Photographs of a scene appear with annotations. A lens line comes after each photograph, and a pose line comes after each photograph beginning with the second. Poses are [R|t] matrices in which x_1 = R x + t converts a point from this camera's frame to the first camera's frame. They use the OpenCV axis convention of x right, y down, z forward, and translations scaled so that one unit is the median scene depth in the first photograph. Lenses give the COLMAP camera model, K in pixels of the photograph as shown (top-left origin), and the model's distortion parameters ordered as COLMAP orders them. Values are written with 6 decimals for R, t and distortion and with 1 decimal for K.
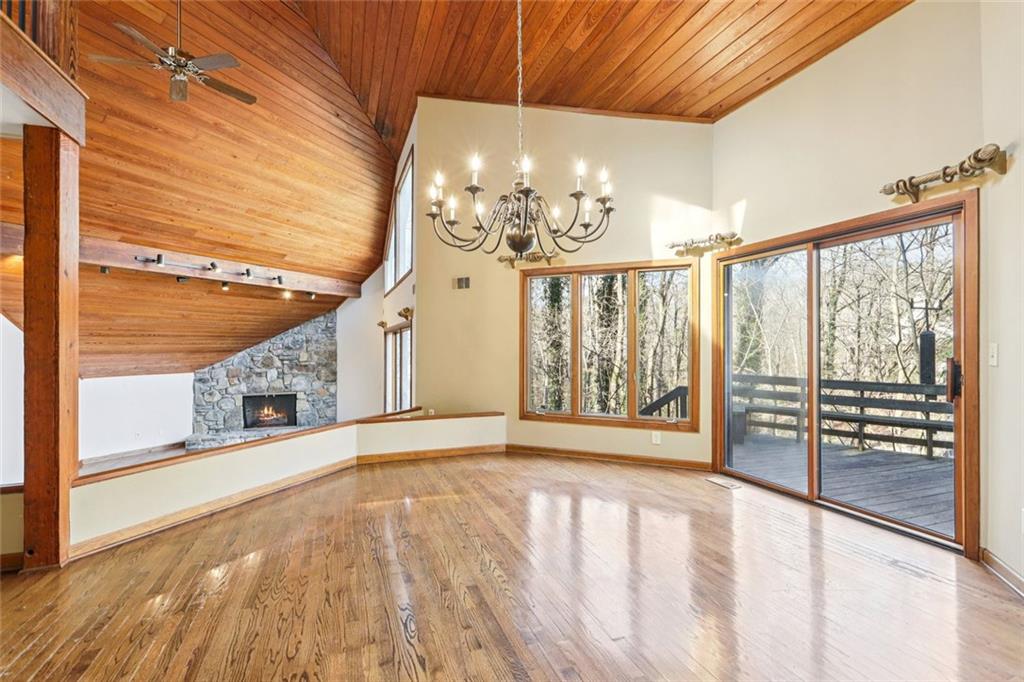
lens RADIAL K [[460.0, 0, 518.5], [0, 460.0, 343.4], [0, 0, 1]] dist [0.001203, -0.000171]
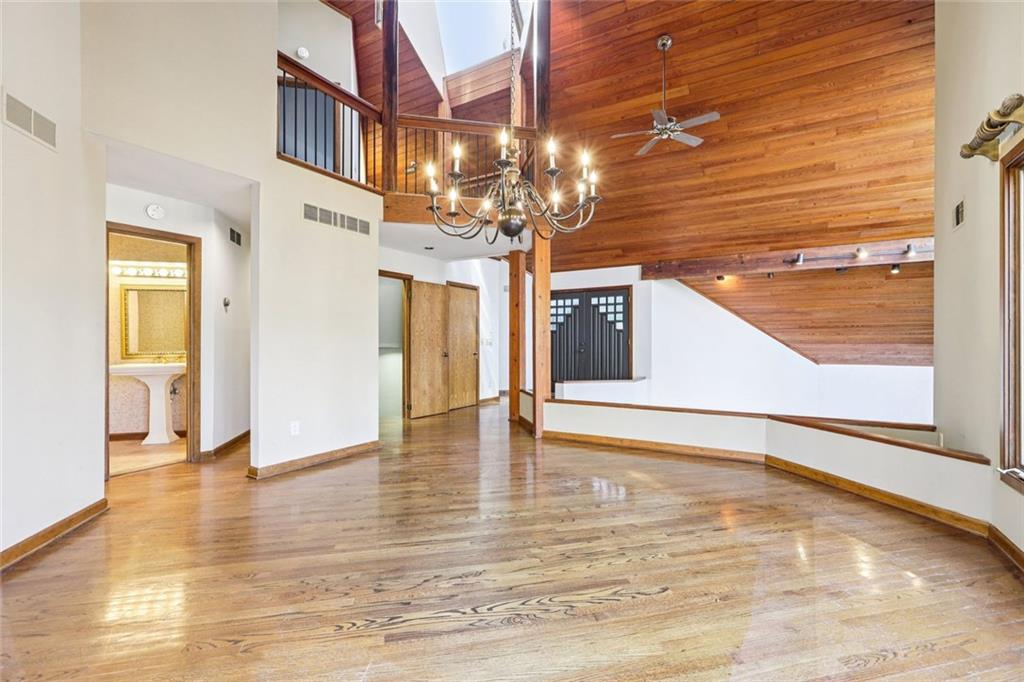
lens RADIAL K [[460.0, 0, 516.5], [0, 460.0, 344.5], [0, 0, 1]] dist [0.001203, -0.000171]
pose [[-0.134629, 0.006561, -0.990874, 0.437983], [0.003259, 0.999976, 0.006178, 0.019096], [0.990891, -0.002398, -0.134647, 0.476310]]
